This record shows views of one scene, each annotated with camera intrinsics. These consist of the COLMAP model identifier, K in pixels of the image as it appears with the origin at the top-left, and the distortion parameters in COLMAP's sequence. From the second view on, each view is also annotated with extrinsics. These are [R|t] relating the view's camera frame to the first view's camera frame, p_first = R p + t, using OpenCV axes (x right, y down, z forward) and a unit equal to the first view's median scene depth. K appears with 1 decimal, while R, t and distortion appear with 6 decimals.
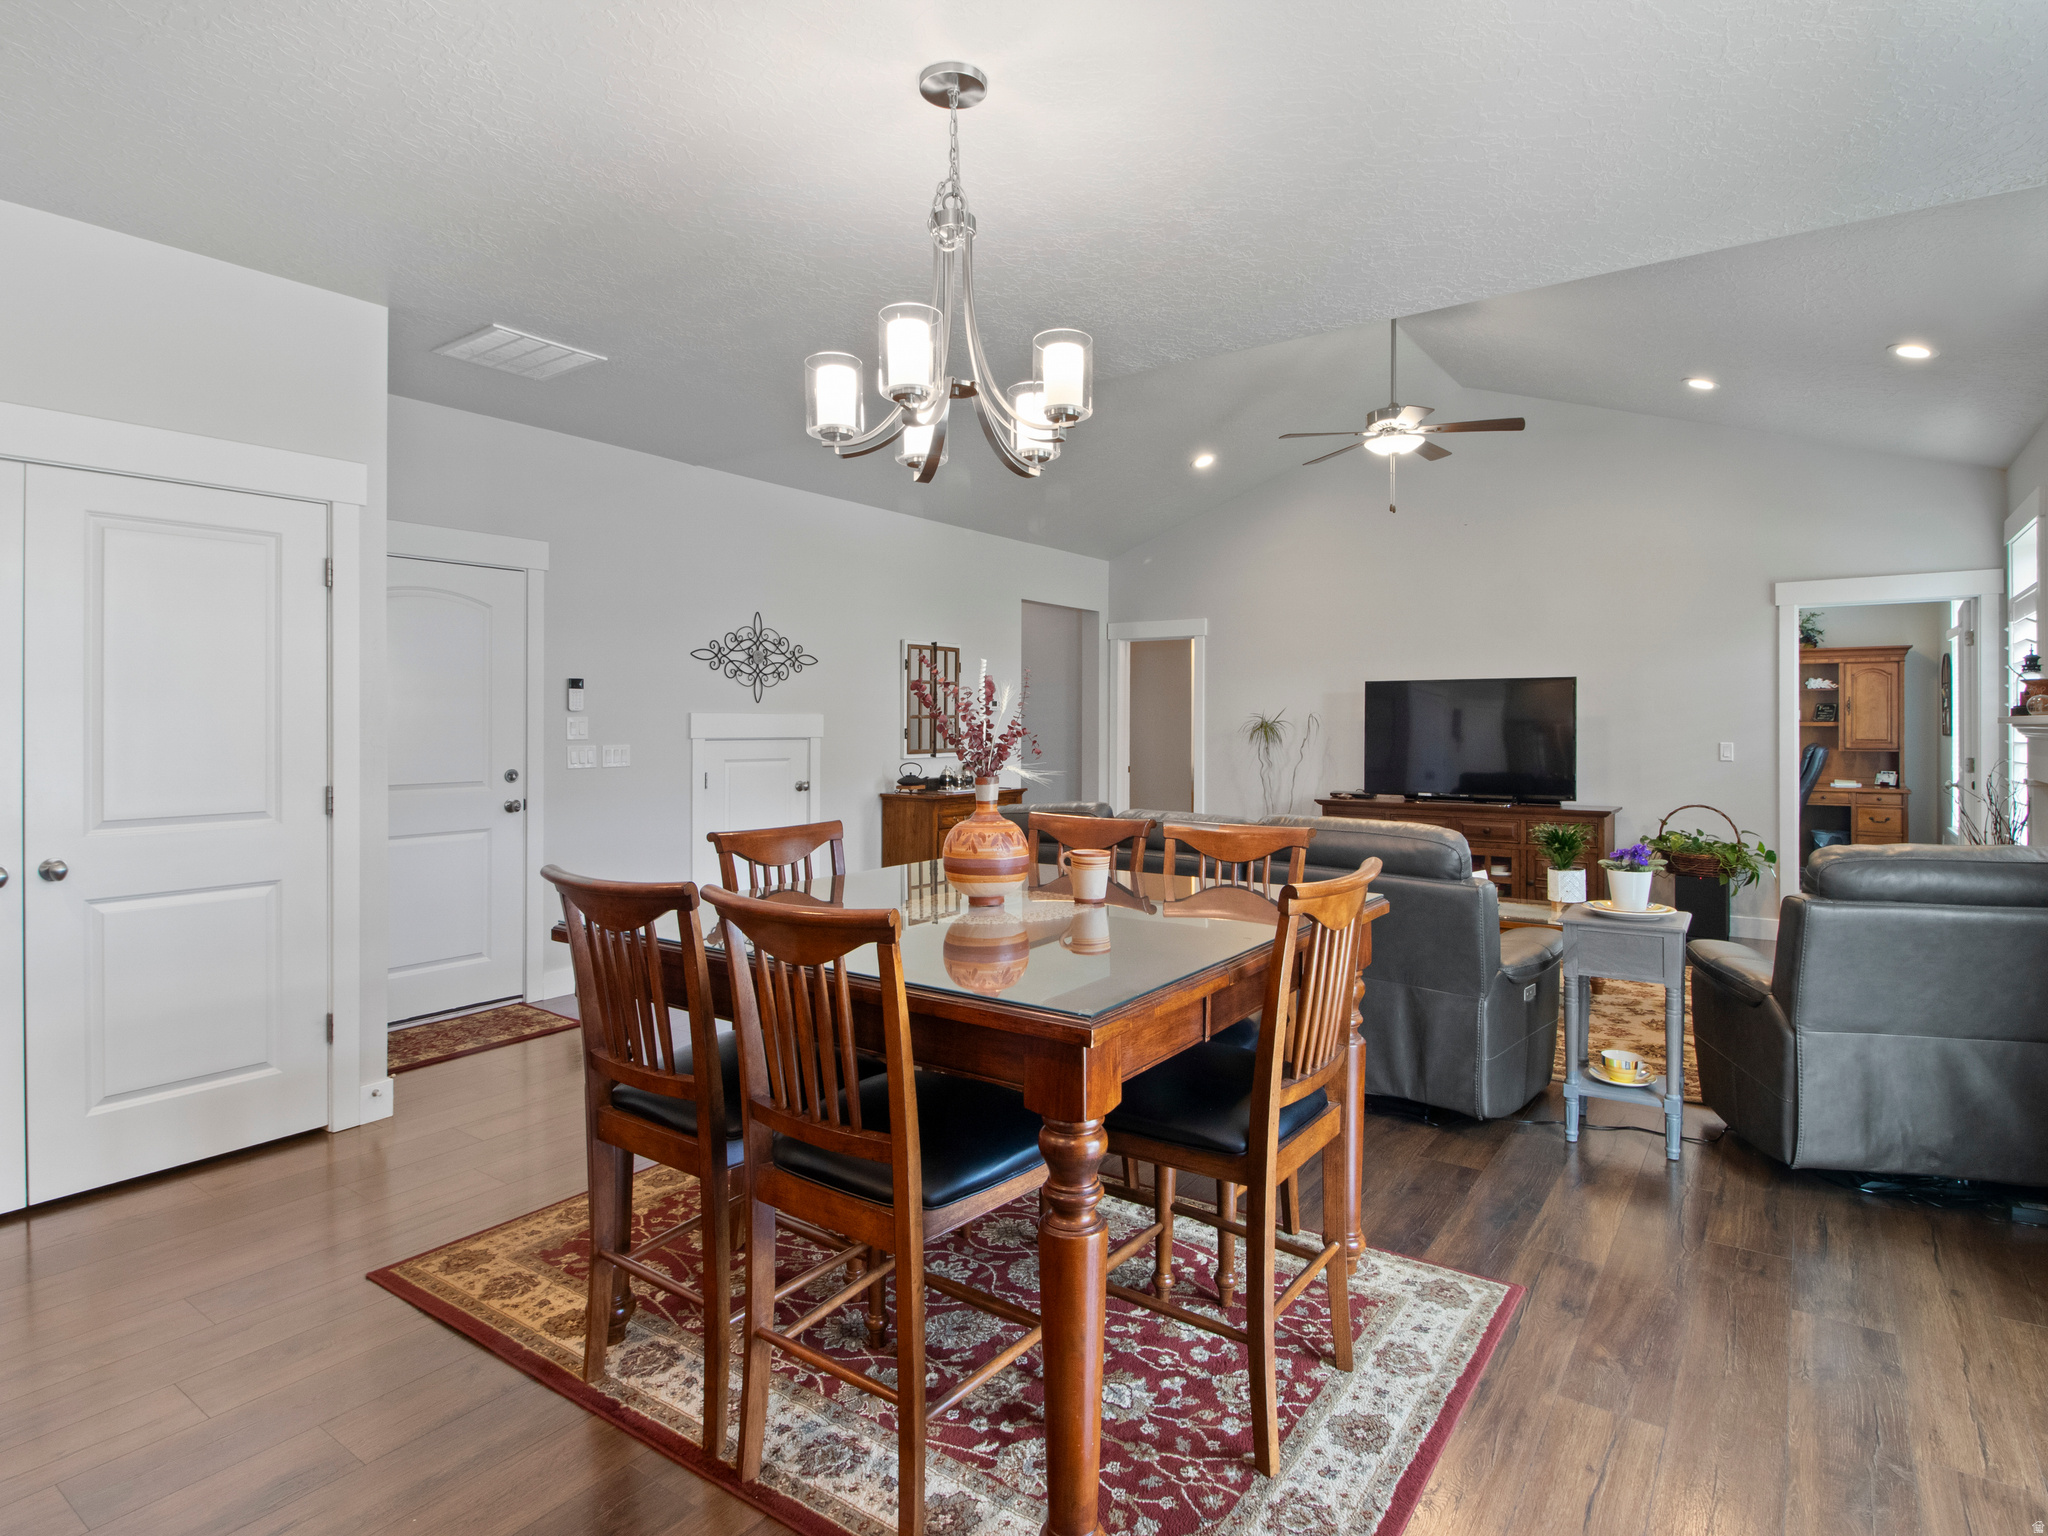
lens RADIAL K [[1096.0, 0, 1020.0], [0, 1096.0, 755.9], [0, 0, 1]] dist [0.014907, -0.009463]
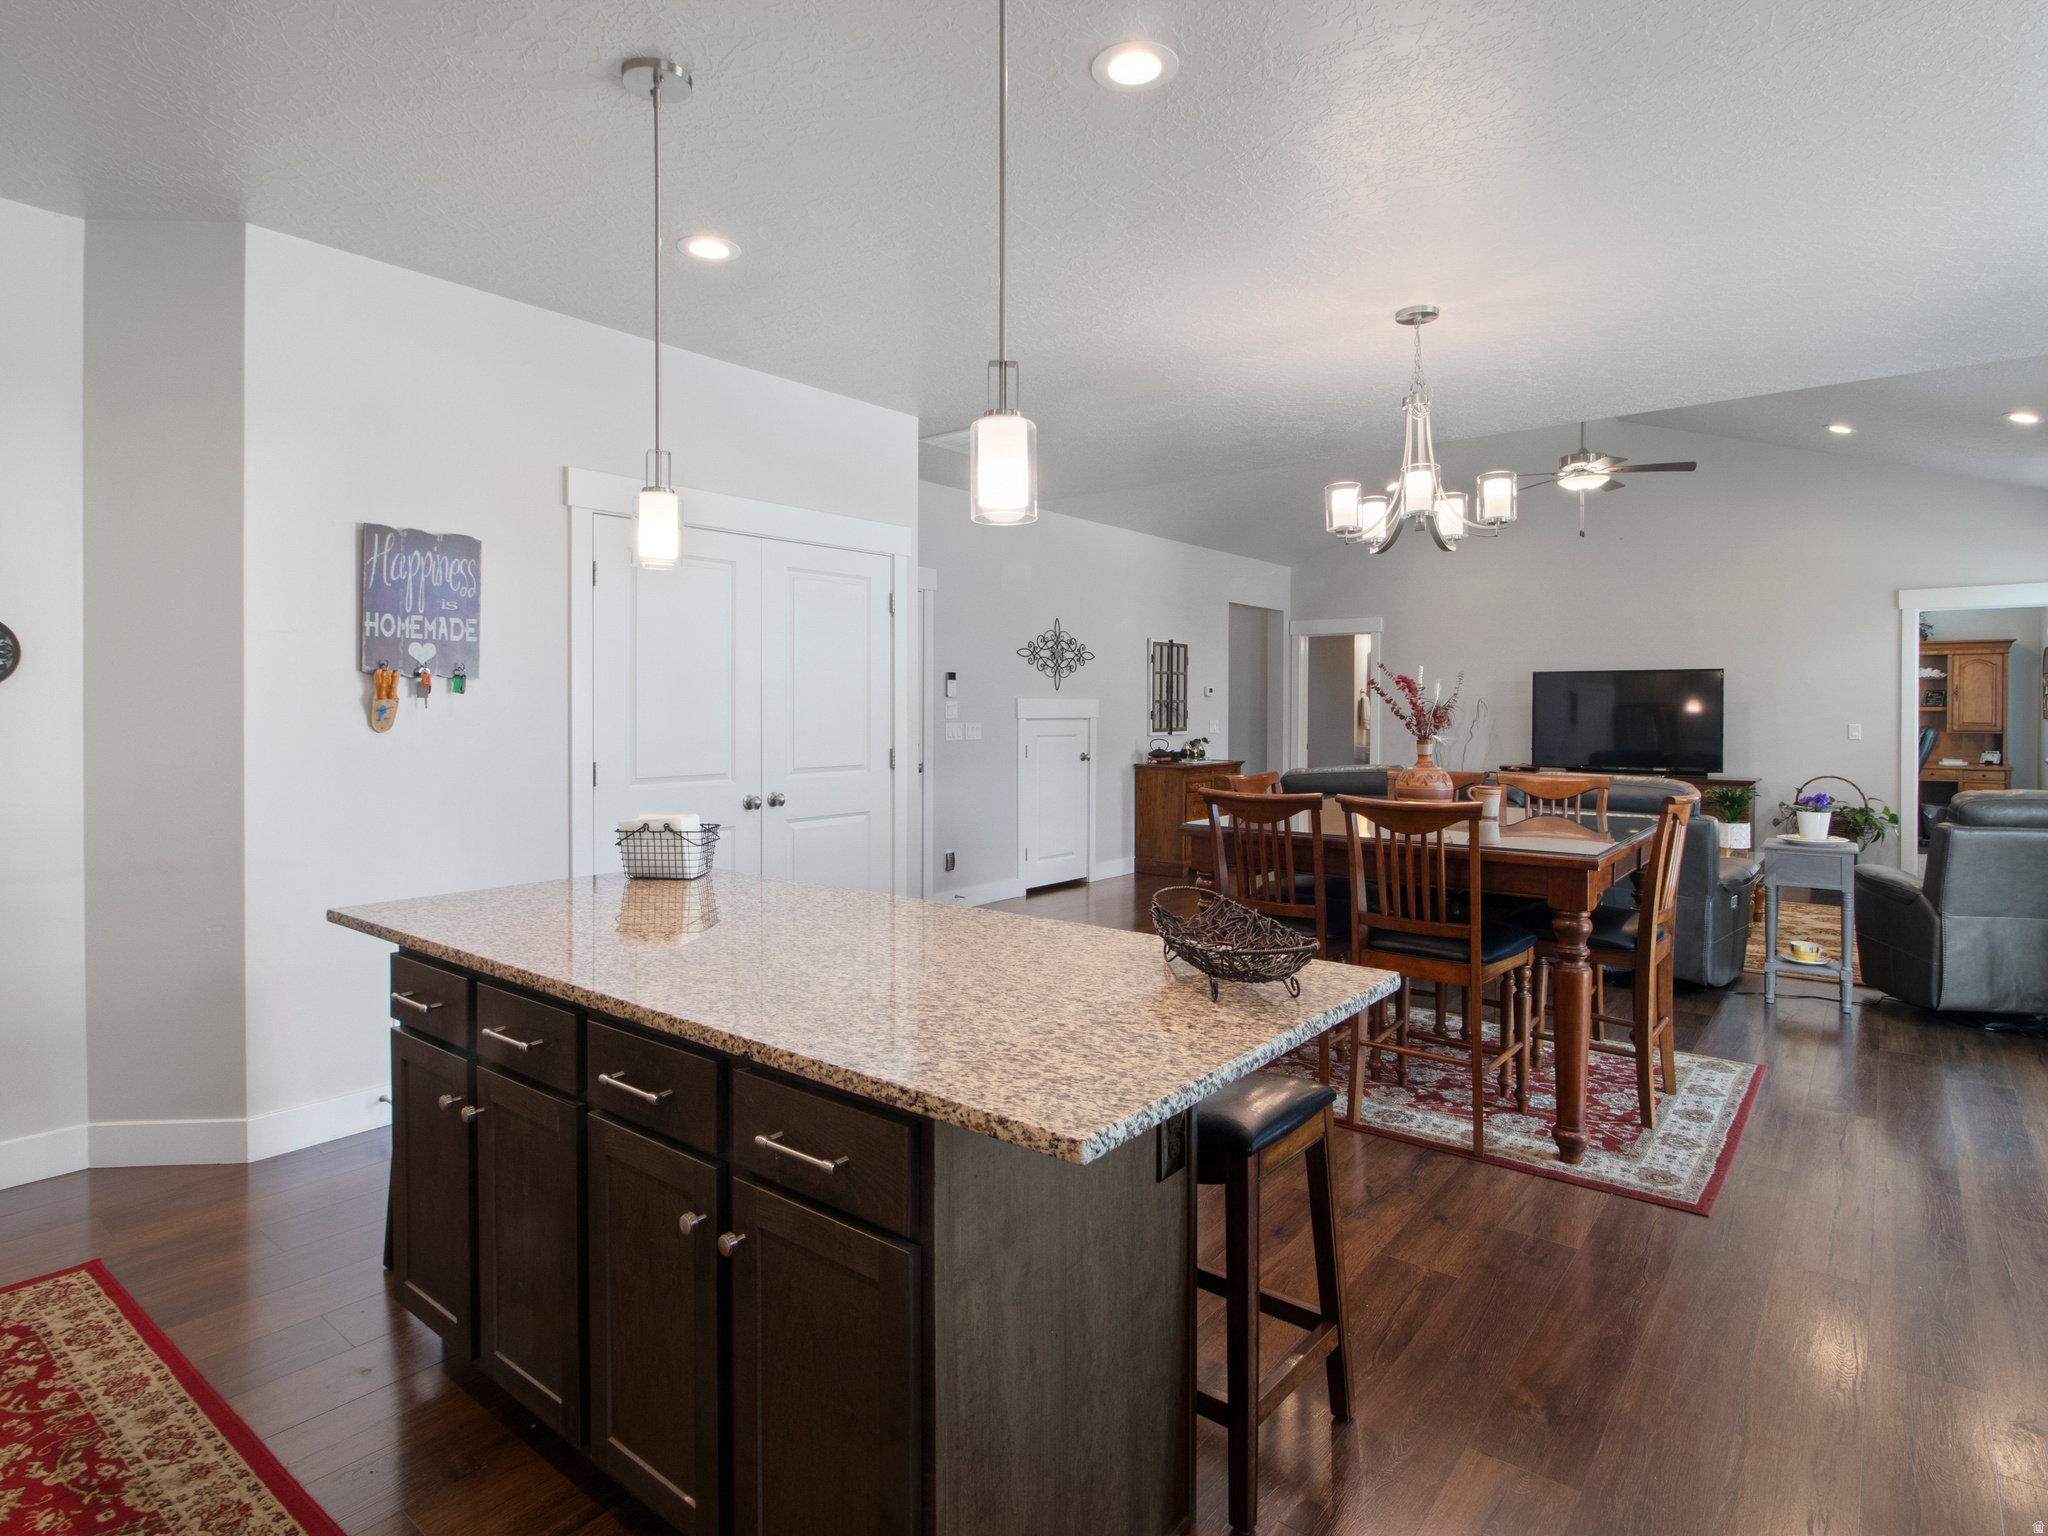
lens RADIAL K [[1096.0, 0, 1020.7], [0, 1096.0, 746.0], [0, 0, 1]] dist [0.014907, -0.009463]
pose [[0.998784, 0.003482, -0.049179, -0.235879], [-0.003205, 0.999979, 0.005703, 0.009045], [0.049197, -0.005538, 0.998774, -0.276178]]
